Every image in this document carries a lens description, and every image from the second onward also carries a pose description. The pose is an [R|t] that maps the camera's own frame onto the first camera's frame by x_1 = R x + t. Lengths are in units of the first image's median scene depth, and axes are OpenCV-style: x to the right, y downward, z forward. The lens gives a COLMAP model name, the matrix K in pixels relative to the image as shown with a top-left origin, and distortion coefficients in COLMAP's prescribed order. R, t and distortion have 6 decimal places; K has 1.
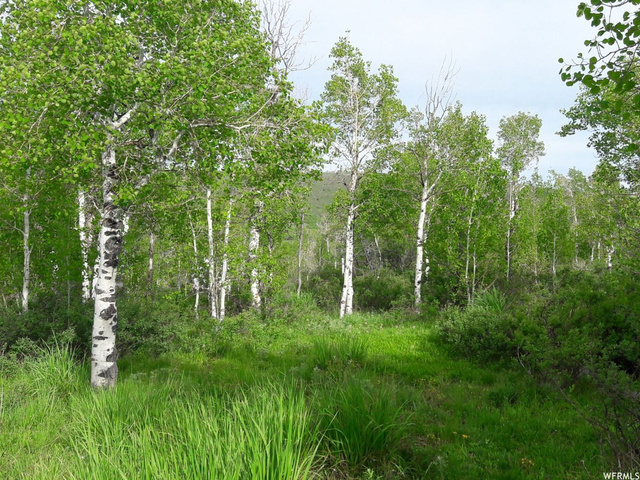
lens RADIAL K [[517.5, 0, 316.8], [0, 517.5, 239.3], [0, 0, 1]] dist [0.019246, -0.075663]
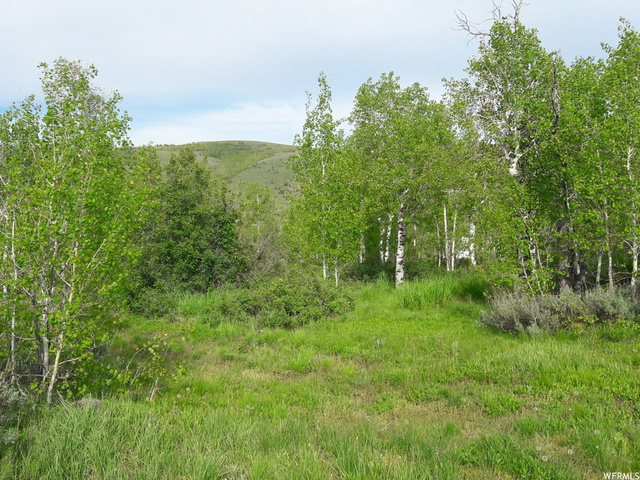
lens RADIAL K [[517.5, 0, 317.9], [0, 517.5, 240.7], [0, 0, 1]] dist [0.019246, -0.075663]
pose [[0.882078, -0.003029, -0.471094, 0.276053], [0.026819, 0.998681, 0.043795, -0.057794], [0.470340, -0.051265, 0.880995, -0.895493]]
